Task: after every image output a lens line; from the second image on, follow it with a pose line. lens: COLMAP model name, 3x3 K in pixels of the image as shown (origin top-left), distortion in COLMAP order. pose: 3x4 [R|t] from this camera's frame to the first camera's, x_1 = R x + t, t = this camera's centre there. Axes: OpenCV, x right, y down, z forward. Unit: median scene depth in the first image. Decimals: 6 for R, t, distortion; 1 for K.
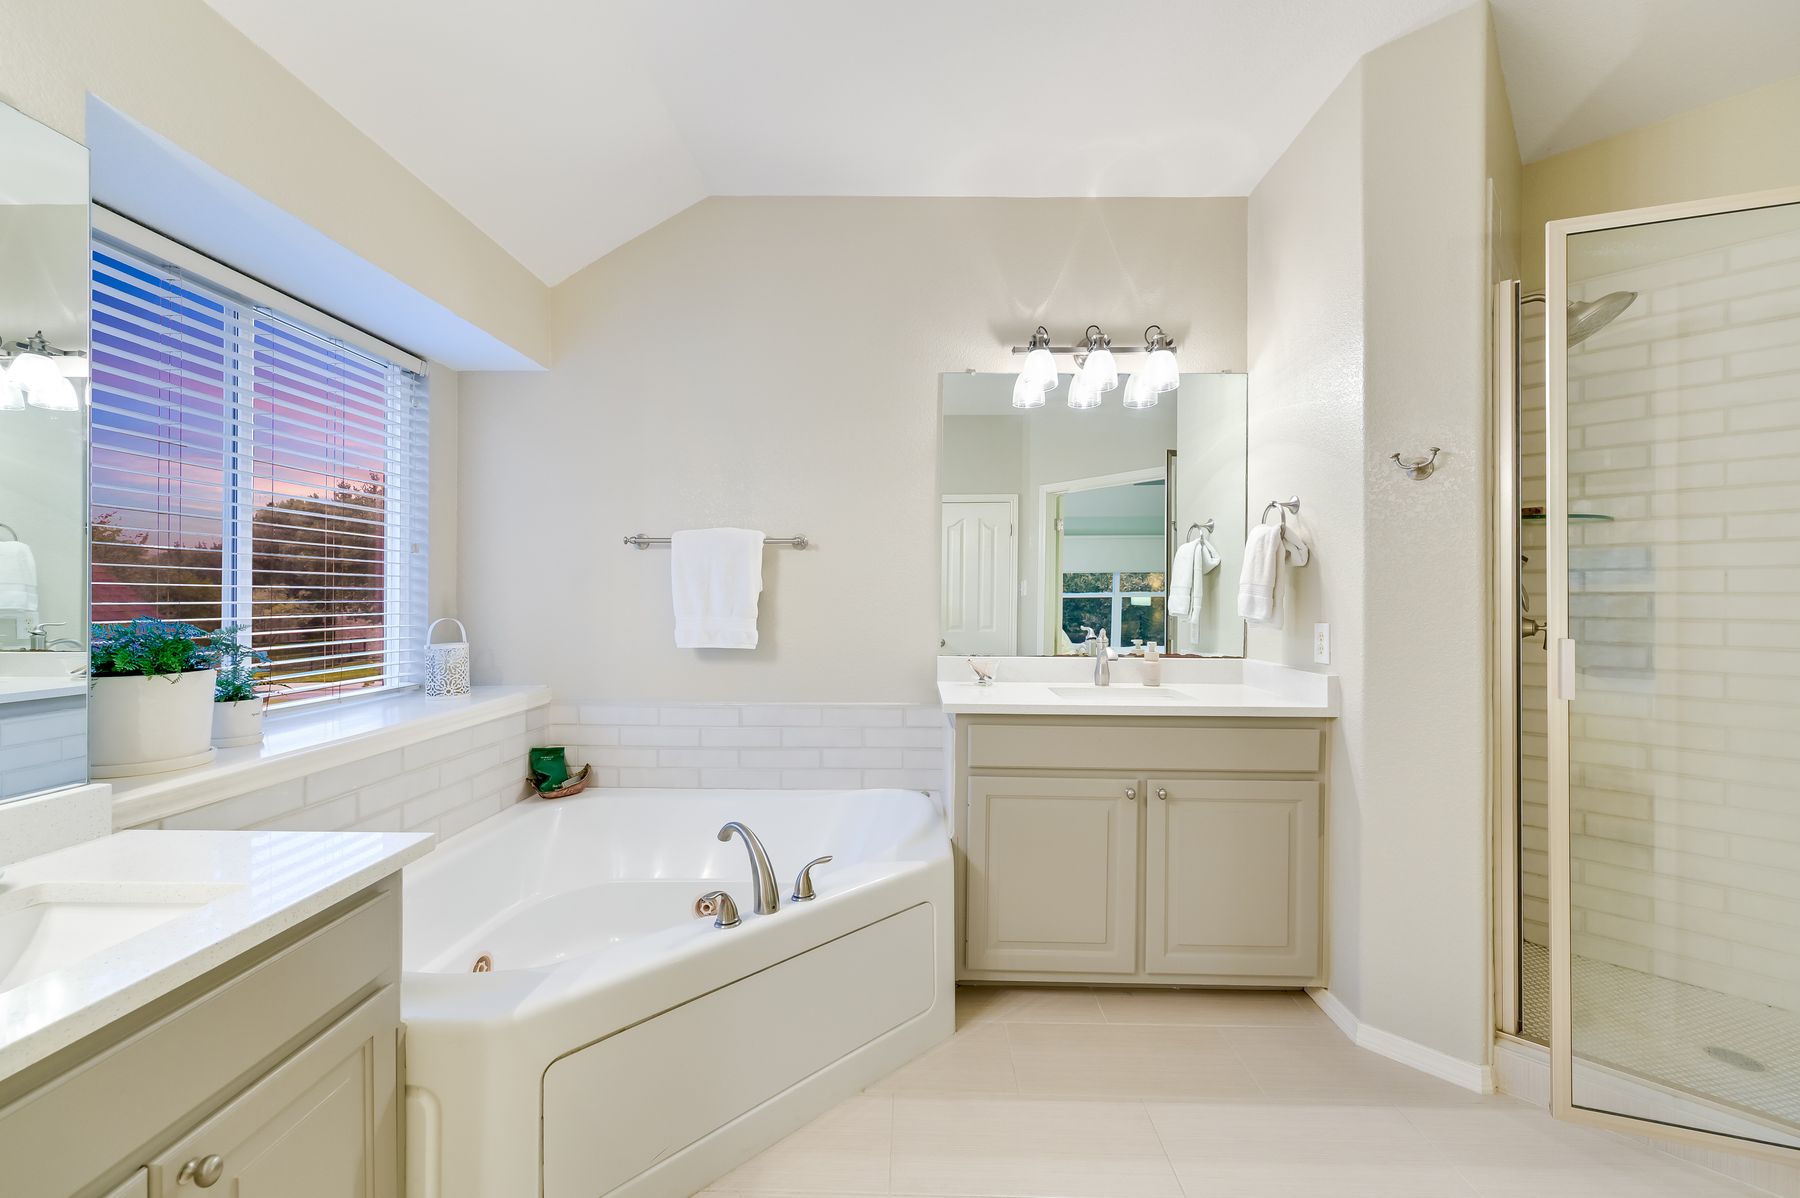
lens RADIAL K [[732.4, 0, 899.5], [0, 732.4, 601.1], [0, 0, 1]] dist [0.001859, 0.000129]
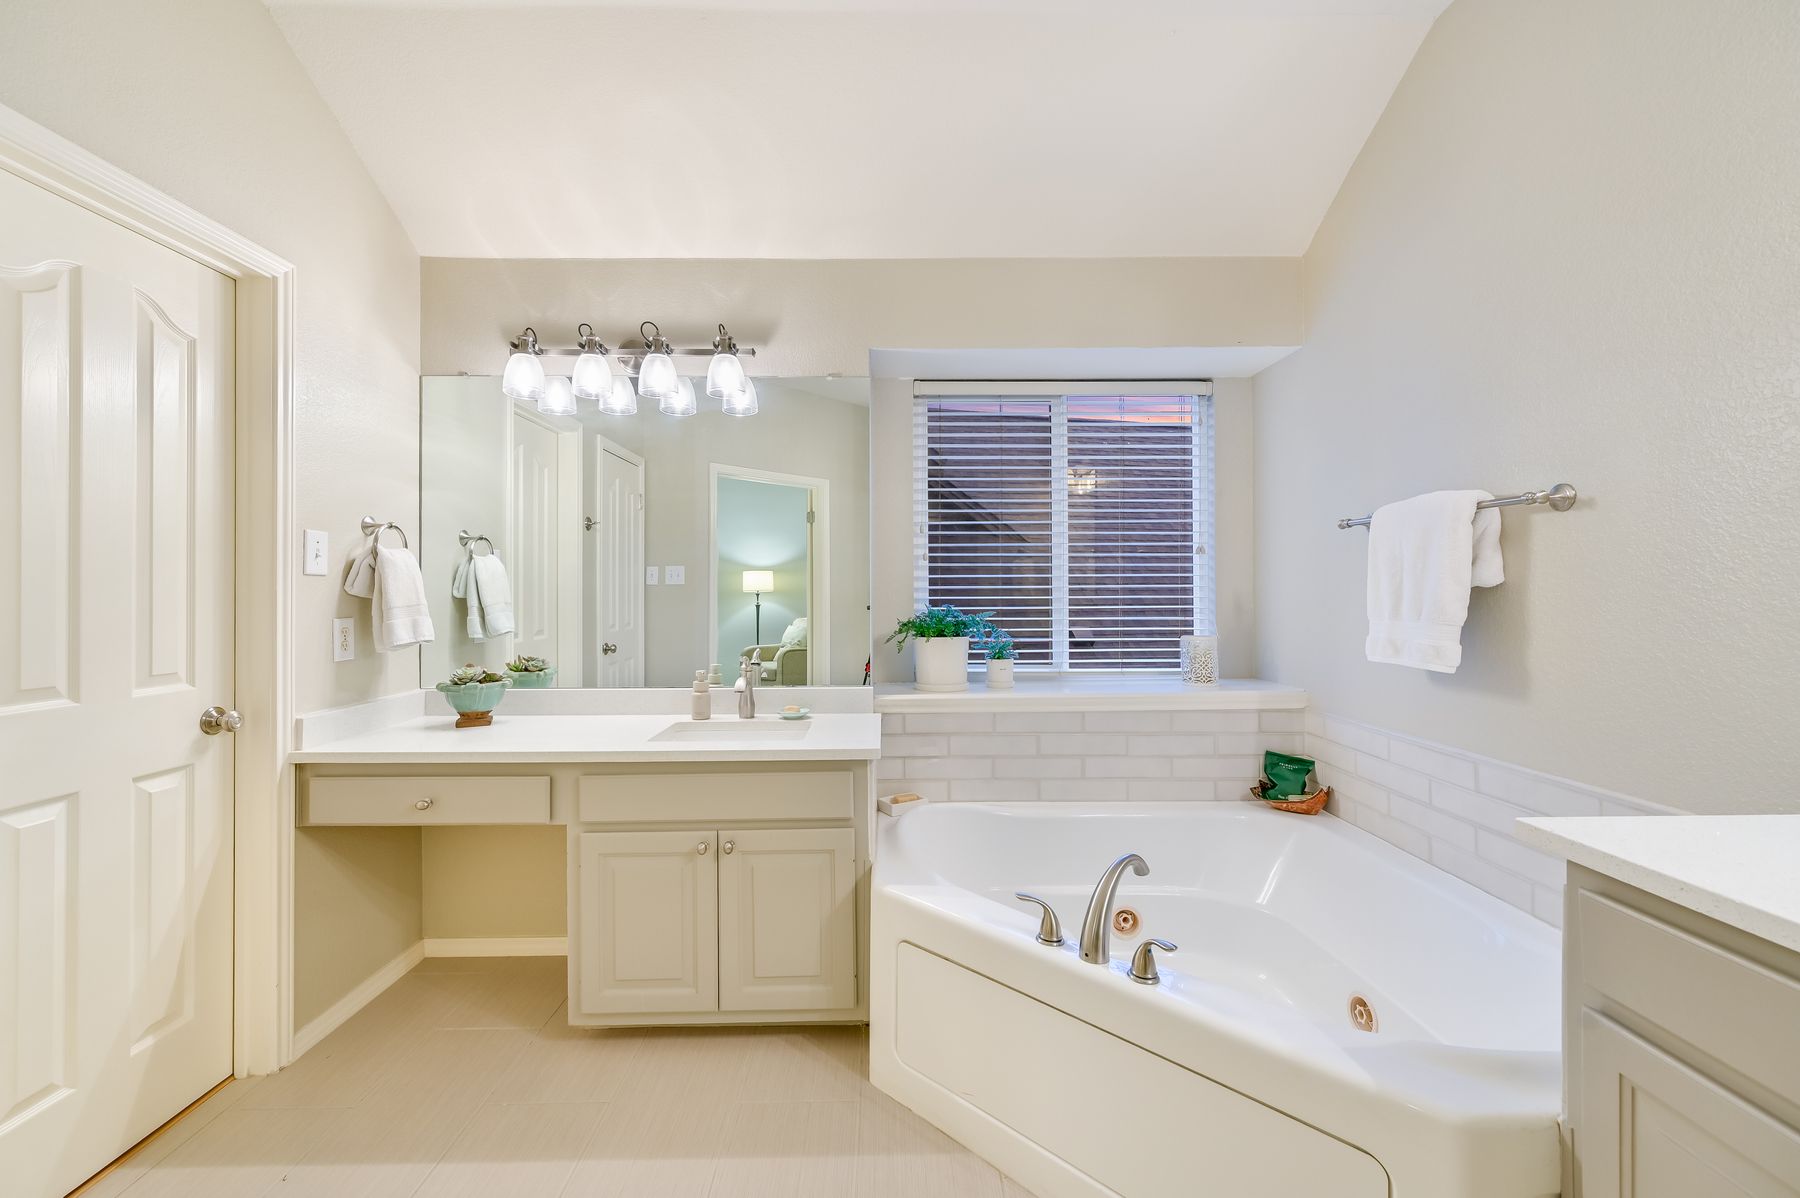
lens RADIAL K [[732.4, 0, 898.6], [0, 732.4, 588.7], [0, 0, 1]] dist [0.001859, 0.000129]
pose [[0.014665, -0.004931, -0.999880, 0.447556], [-0.000721, 0.999988, -0.004942, -0.006394], [0.999892, 0.000794, 0.014661, 0.496795]]
